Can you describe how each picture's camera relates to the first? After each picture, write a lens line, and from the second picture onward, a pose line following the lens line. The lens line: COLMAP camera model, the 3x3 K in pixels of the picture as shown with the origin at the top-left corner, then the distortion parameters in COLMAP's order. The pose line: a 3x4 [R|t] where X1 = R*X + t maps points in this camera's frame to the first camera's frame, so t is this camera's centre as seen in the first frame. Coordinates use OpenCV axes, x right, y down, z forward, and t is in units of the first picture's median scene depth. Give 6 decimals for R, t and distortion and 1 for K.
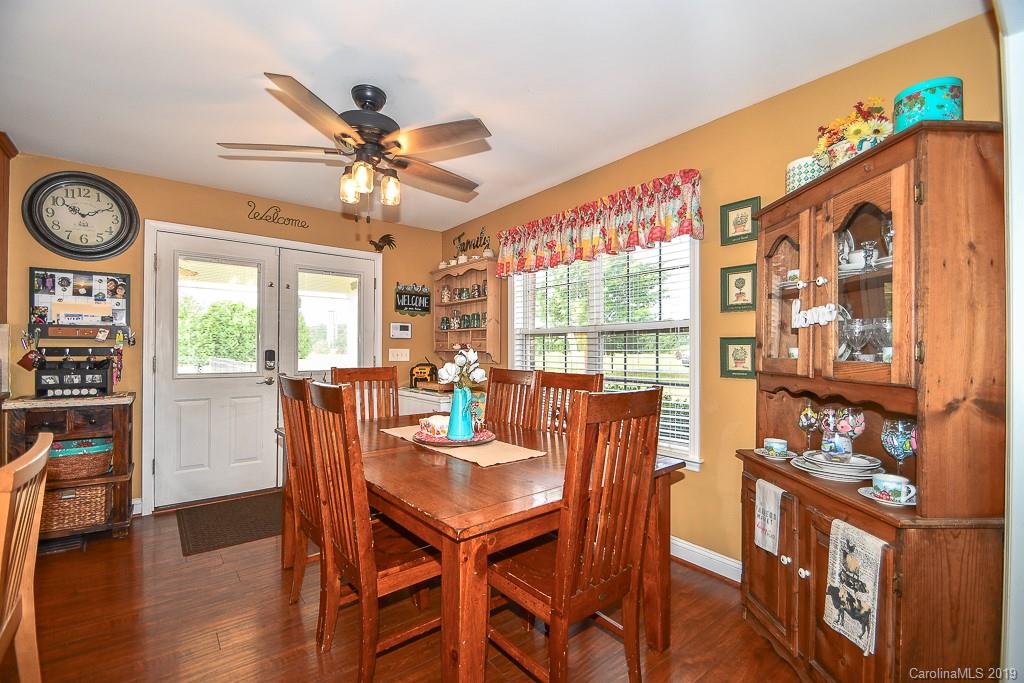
lens RADIAL K [[444.2, 0, 507.9], [0, 444.2, 347.7], [0, 0, 1]] dist [0.017576, -0.017863]
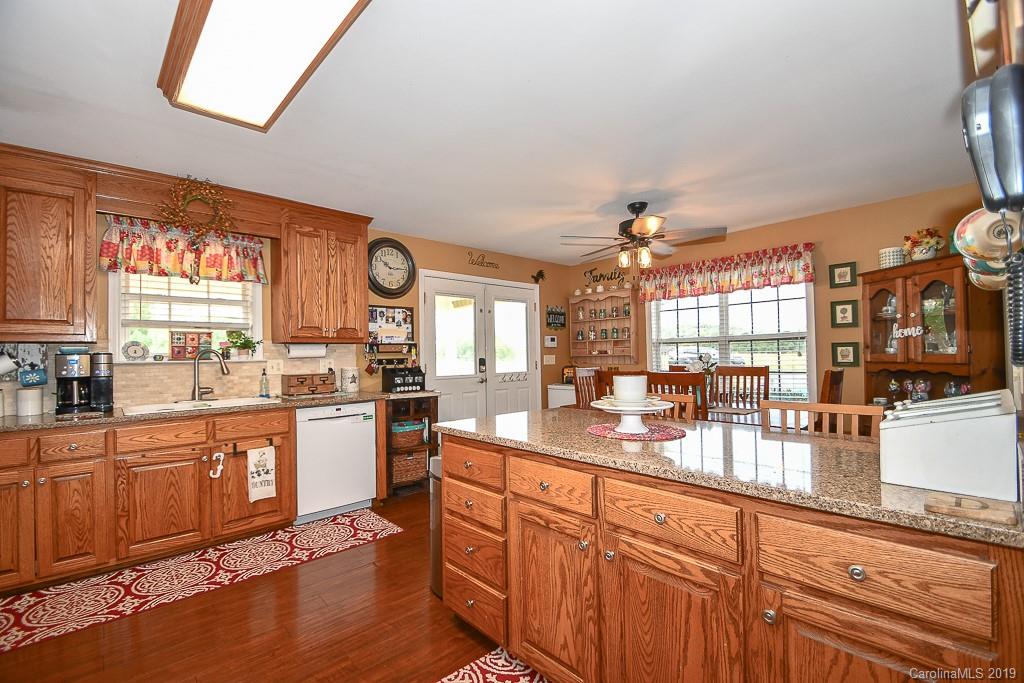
lens RADIAL K [[444.2, 0, 507.9], [0, 444.2, 347.7], [0, 0, 1]] dist [0.017576, -0.017863]
pose [[0.997464, -0.022625, 0.067488, -0.709841], [0.023507, 0.999648, -0.012303, -0.010309], [-0.067186, 0.013859, 0.997644, -0.497676]]
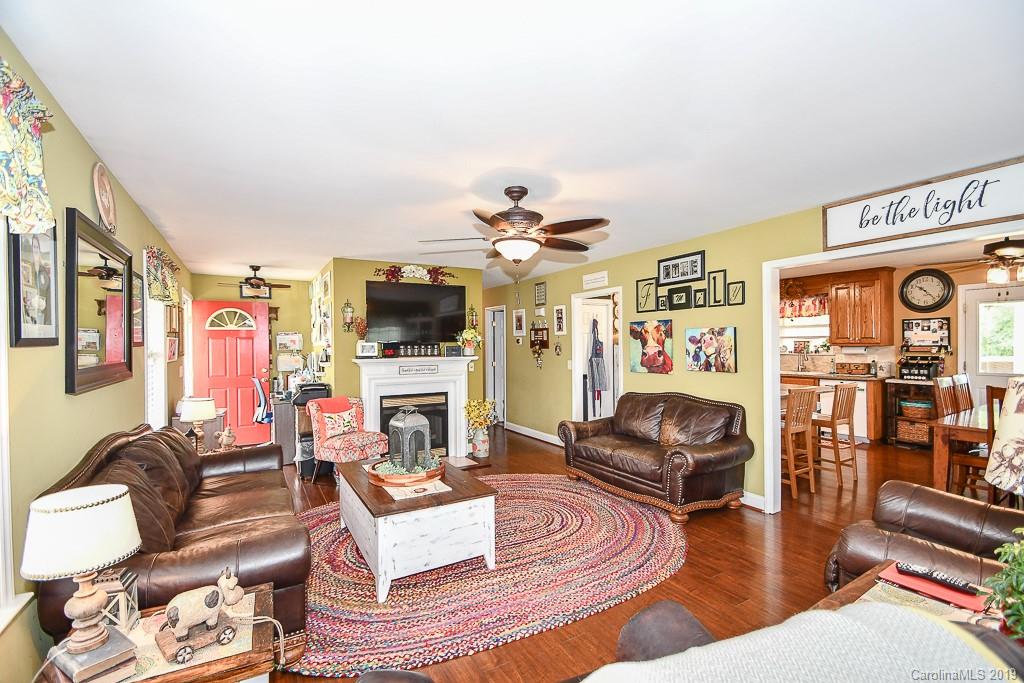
lens RADIAL K [[444.2, 0, 507.9], [0, 444.2, 347.7], [0, 0, 1]] dist [0.017576, -0.017863]
pose [[-0.150753, 0.002502, -0.988568, 1.387421], [0.012879, 0.999917, 0.000567, -0.068340], [0.988488, -0.012646, -0.150773, -0.596405]]
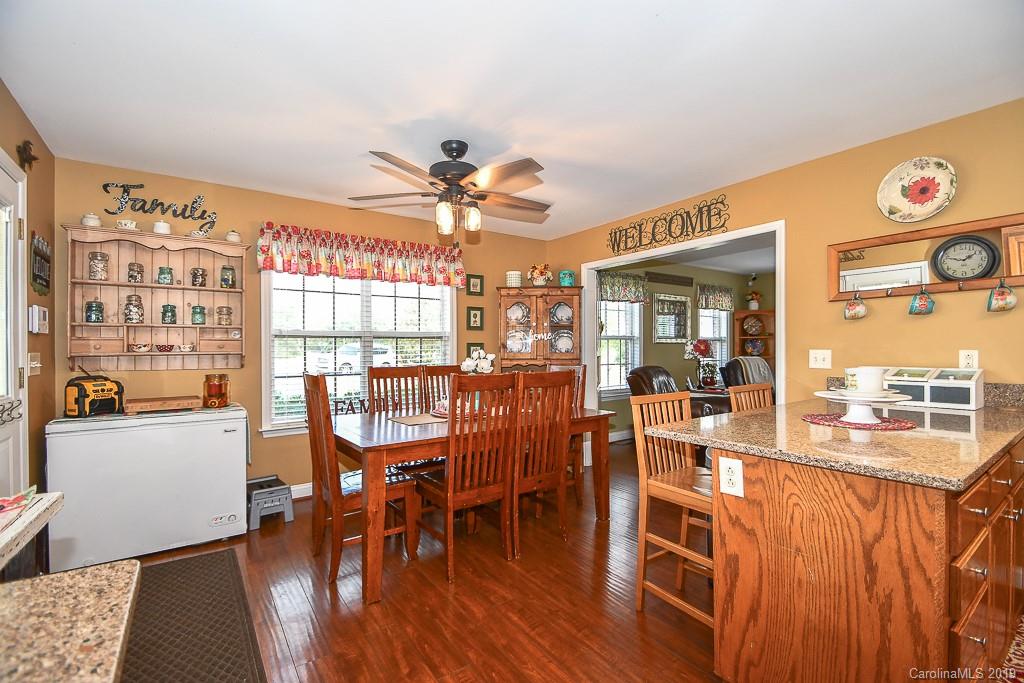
lens RADIAL K [[446.4, 0, 508.9], [0, 446.4, 346.9], [0, 0, 1]] dist [0.014264, -0.019829]
pose [[0.056638, -0.001527, 0.998394, -1.174153], [0.002025, 0.999997, 0.001415, -0.006978], [-0.998393, 0.001942, 0.056641, 0.591419]]
